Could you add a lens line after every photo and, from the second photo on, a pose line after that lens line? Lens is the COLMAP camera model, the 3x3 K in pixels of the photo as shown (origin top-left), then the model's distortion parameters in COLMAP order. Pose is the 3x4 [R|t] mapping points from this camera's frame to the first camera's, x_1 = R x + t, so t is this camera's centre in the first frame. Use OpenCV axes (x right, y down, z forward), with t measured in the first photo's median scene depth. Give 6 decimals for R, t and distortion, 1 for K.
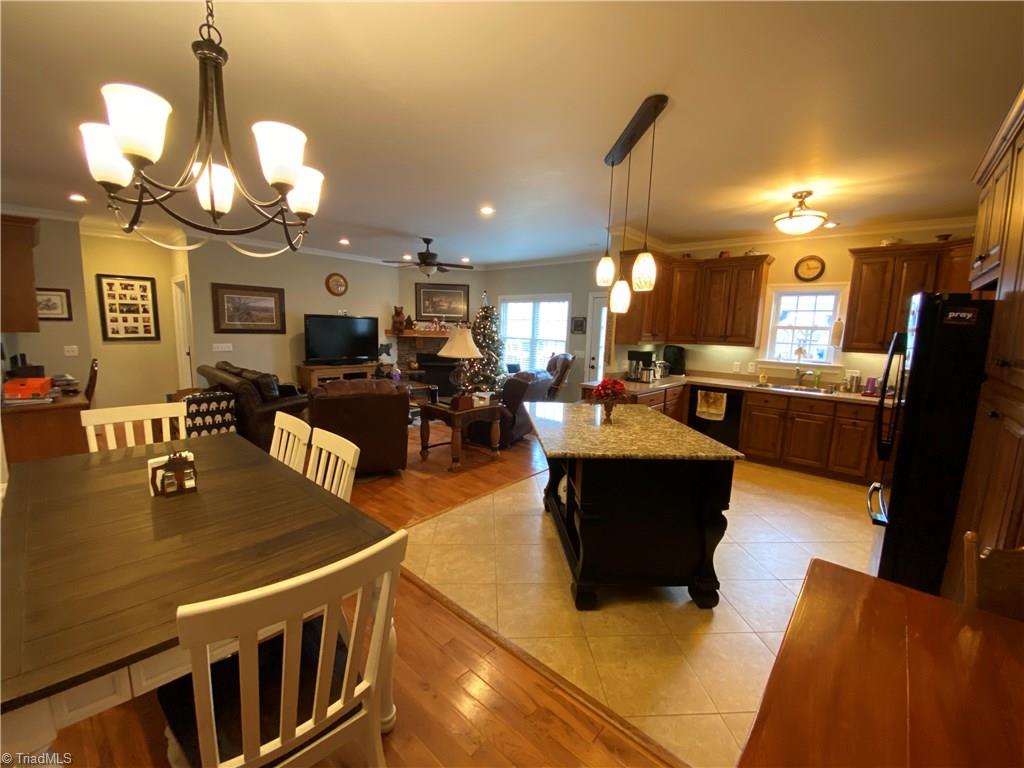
lens RADIAL K [[413.9, 0, 507.6], [0, 413.9, 386.9], [0, 0, 1]] dist [-0.008518, -0.003088]
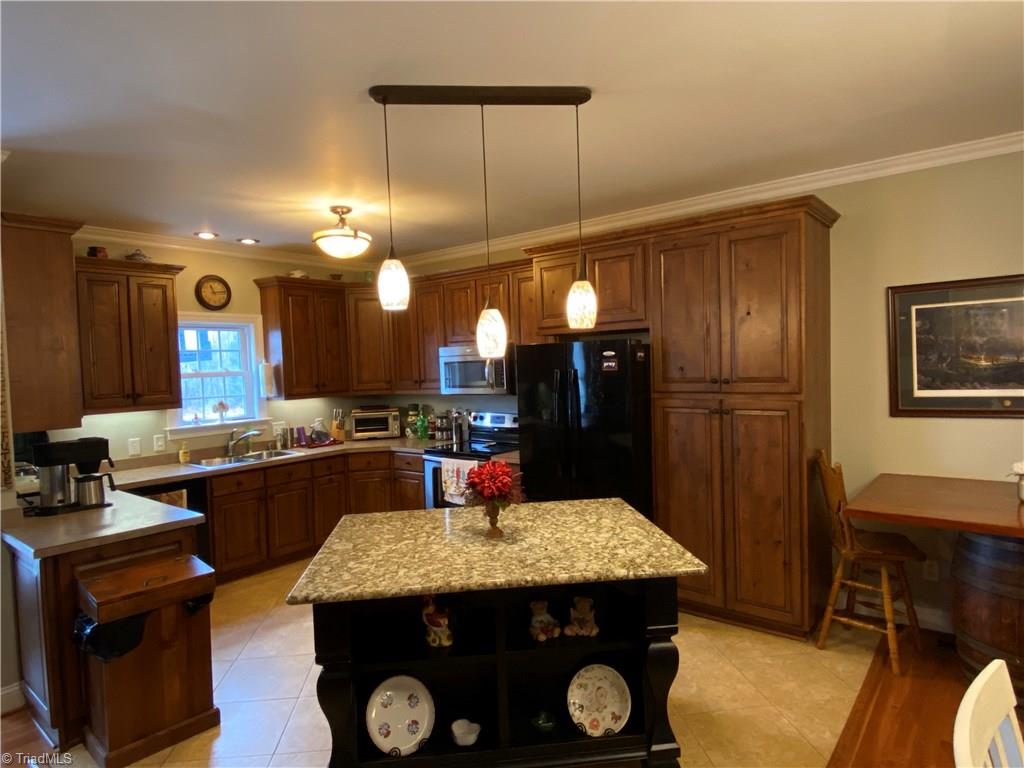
lens RADIAL K [[615.2, 0, 500.8], [0, 615.2, 381.6], [0, 0, 1]] dist [0.037757, -0.043278]
pose [[-0.060428, -0.055049, 0.996653, -0.406267], [0.180056, 0.981498, 0.065128, -0.120572], [-0.981799, 0.183389, -0.049398, 0.618192]]
